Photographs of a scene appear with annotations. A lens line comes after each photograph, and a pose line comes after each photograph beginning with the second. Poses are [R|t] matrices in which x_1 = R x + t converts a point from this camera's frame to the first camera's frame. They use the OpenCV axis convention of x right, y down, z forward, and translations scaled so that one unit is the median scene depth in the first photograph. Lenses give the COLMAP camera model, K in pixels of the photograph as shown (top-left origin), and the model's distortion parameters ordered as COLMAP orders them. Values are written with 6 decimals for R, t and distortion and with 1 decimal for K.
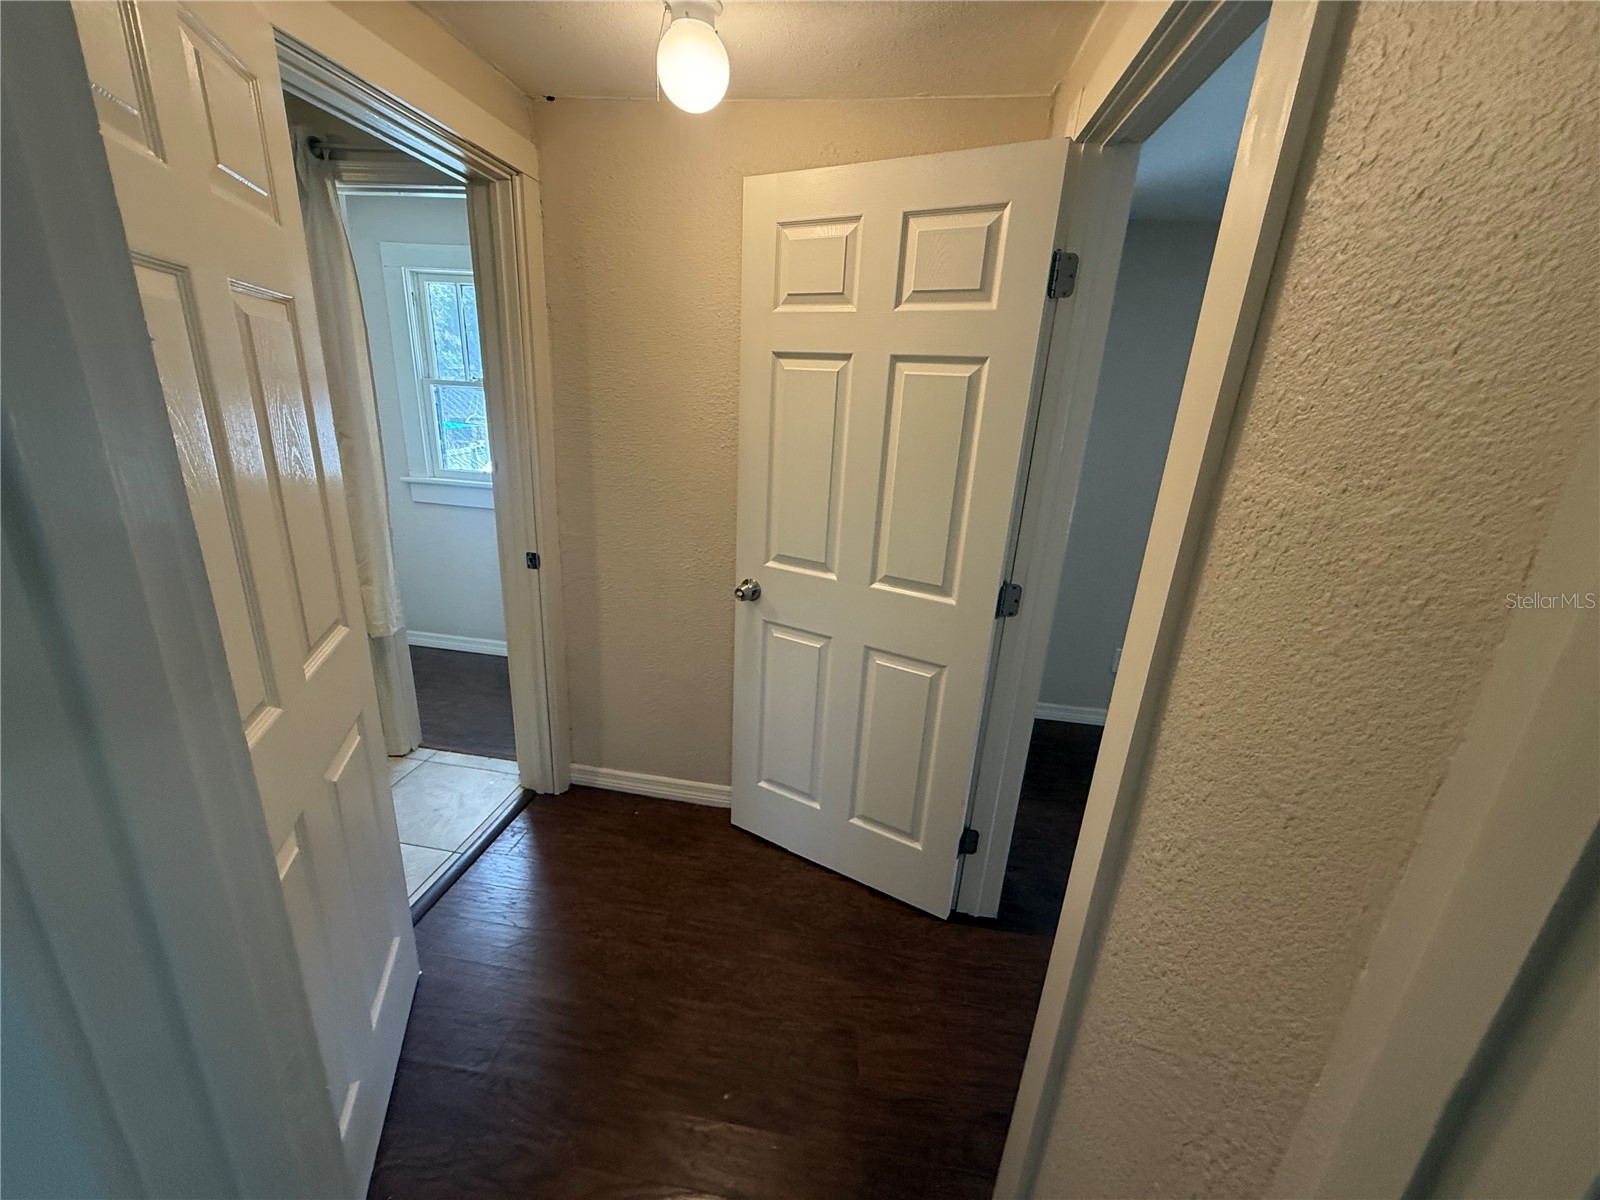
lens RADIAL K [[635.4, 0, 791.9], [0, 635.4, 603.5], [0, 0, 1]] dist [-0.002627, 0.000138]
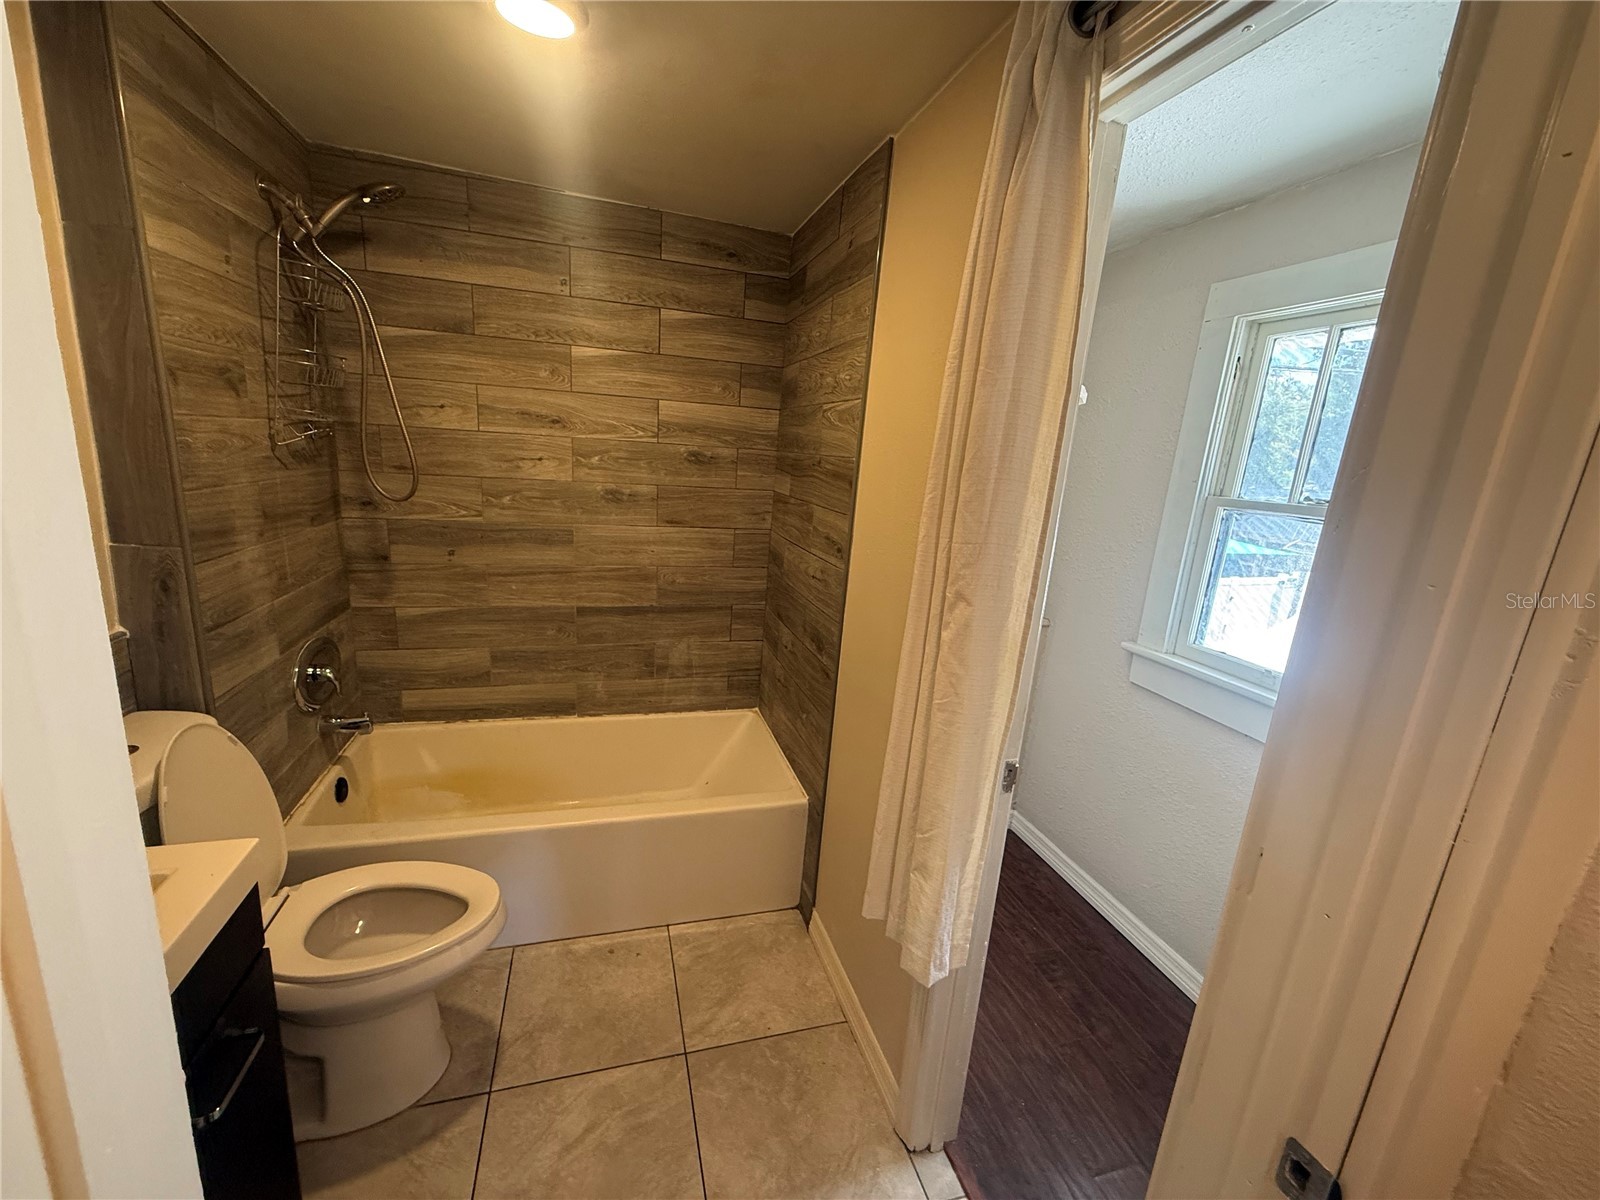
lens RADIAL K [[635.4, 0, 791.9], [0, 635.4, 603.5], [0, 0, 1]] dist [-0.002627, 0.000138]
pose [[0.431497, 0.181722, -0.883622, -0.207201], [-0.328086, 0.944038, 0.033934, -0.151503], [0.840339, 0.275261, 0.466971, 0.421813]]
